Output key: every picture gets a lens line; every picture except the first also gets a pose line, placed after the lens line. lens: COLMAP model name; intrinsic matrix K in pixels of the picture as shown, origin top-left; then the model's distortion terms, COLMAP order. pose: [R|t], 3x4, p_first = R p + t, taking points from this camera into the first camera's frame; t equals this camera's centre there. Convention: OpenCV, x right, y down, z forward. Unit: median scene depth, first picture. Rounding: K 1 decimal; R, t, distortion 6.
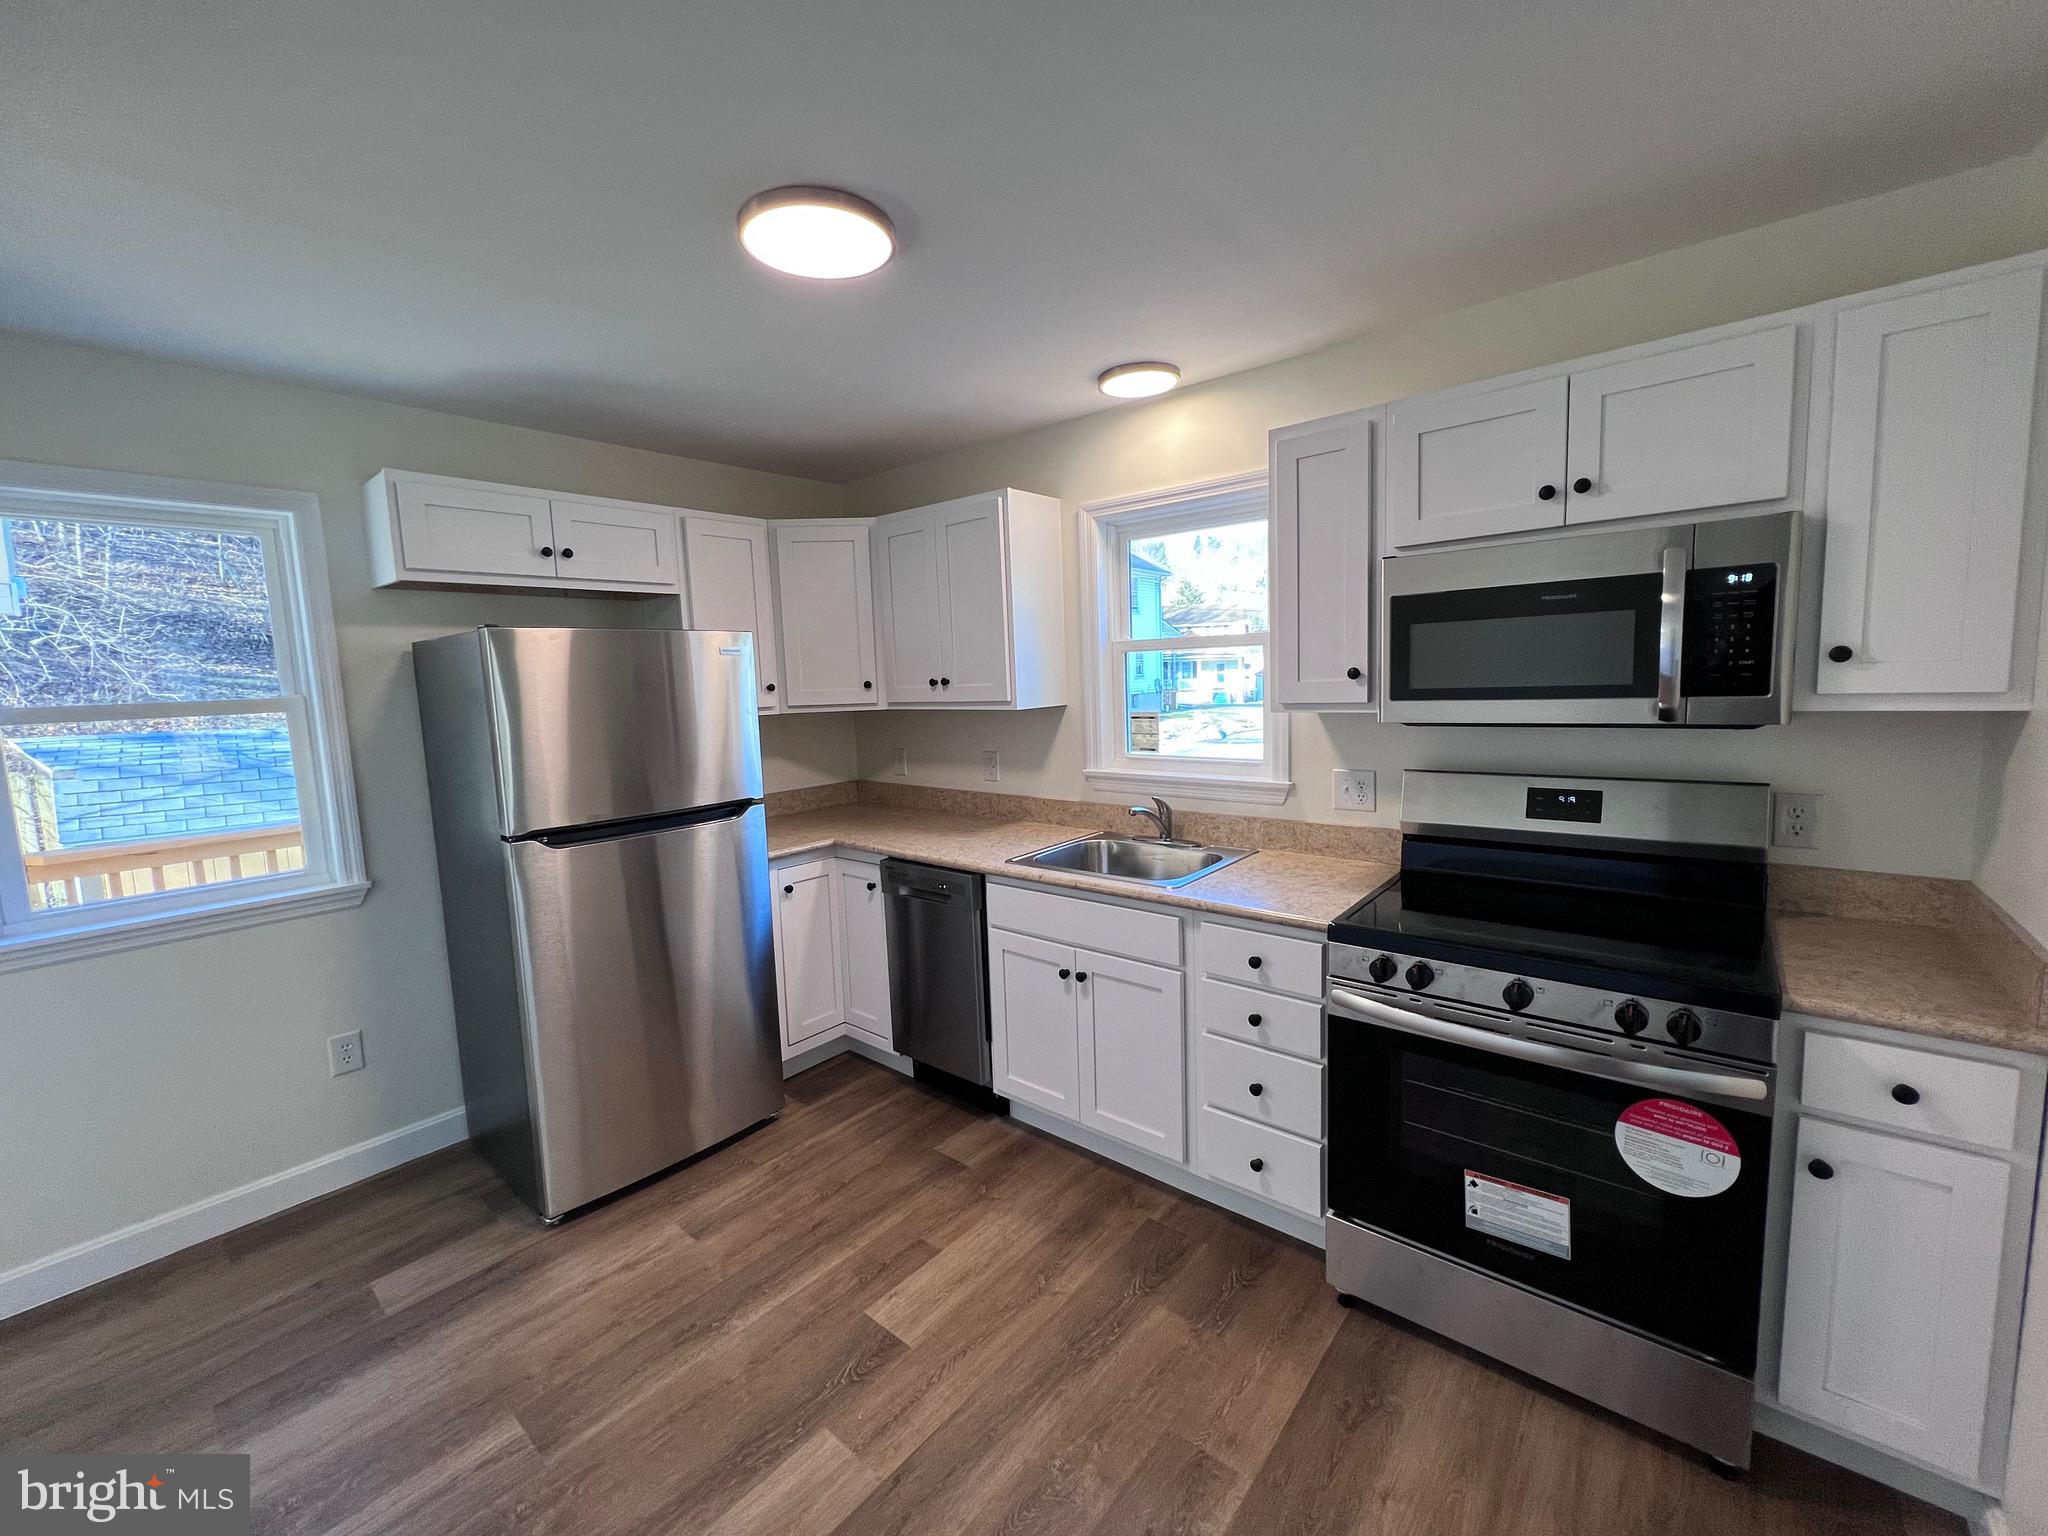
lens RADIAL K [[828.2, 0, 1024.0], [0, 828.2, 768.0], [0, 0, 1]] dist [-0.000078, 0.000309]
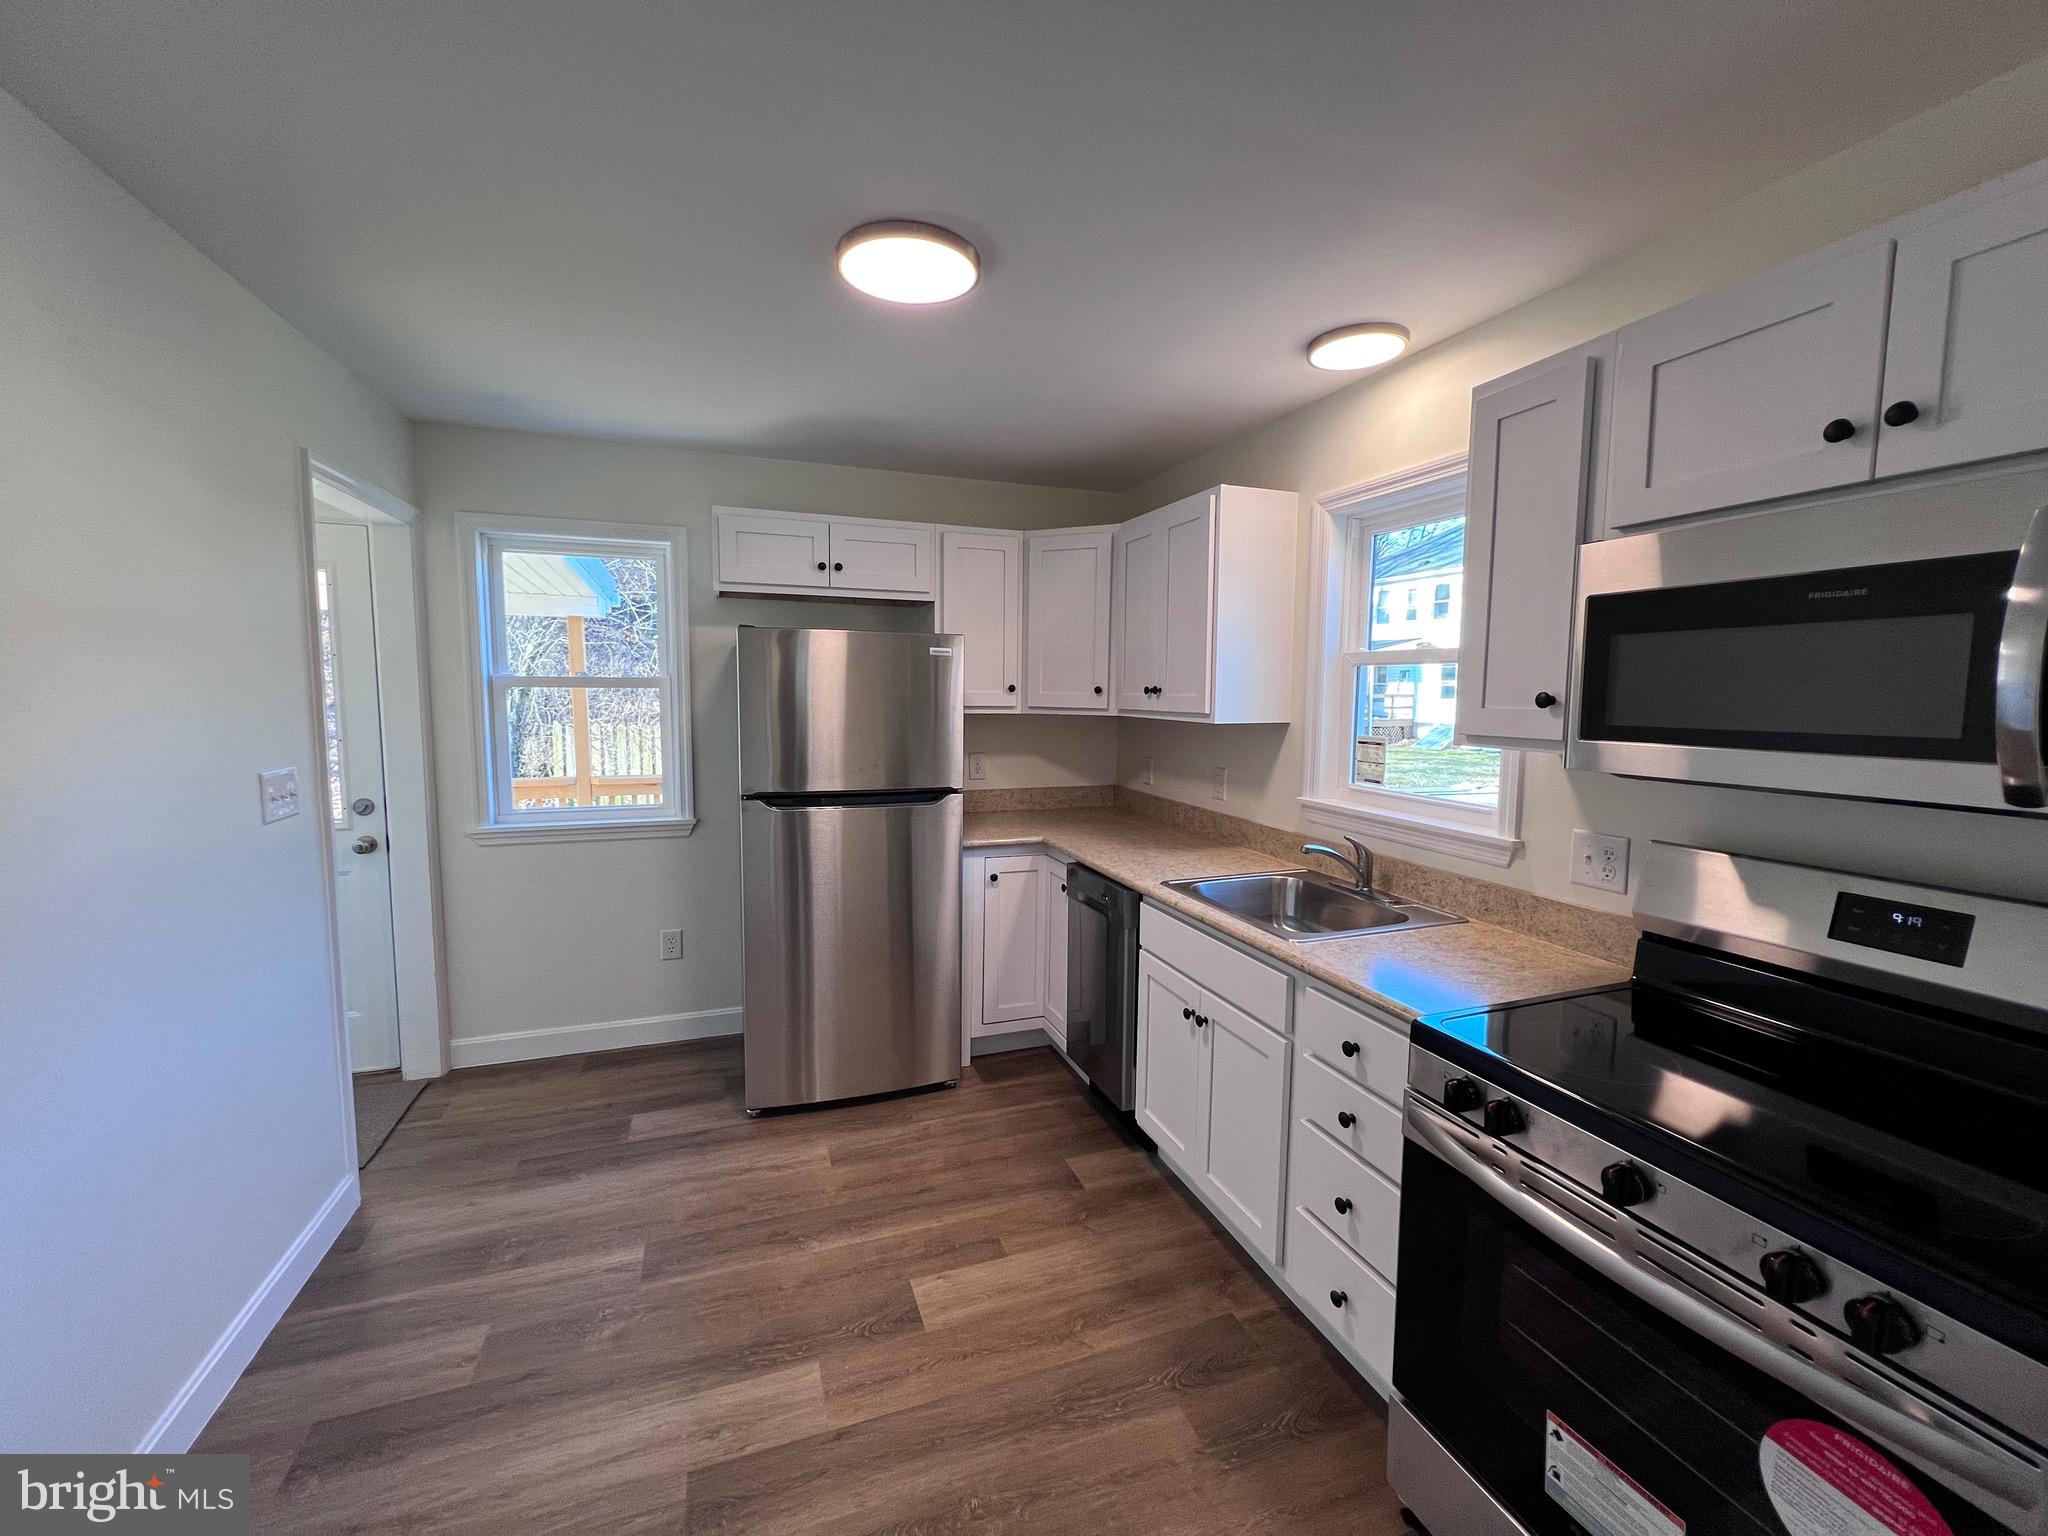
lens RADIAL K [[828.2, 0, 1024.0], [0, 828.2, 768.0], [0, 0, 1]] dist [-0.000078, 0.000309]
pose [[0.865795, 0.093732, -0.491542, 0.318212], [-0.099597, 0.994925, 0.014294, -0.015534], [0.490387, 0.036580, 0.870737, 0.109316]]
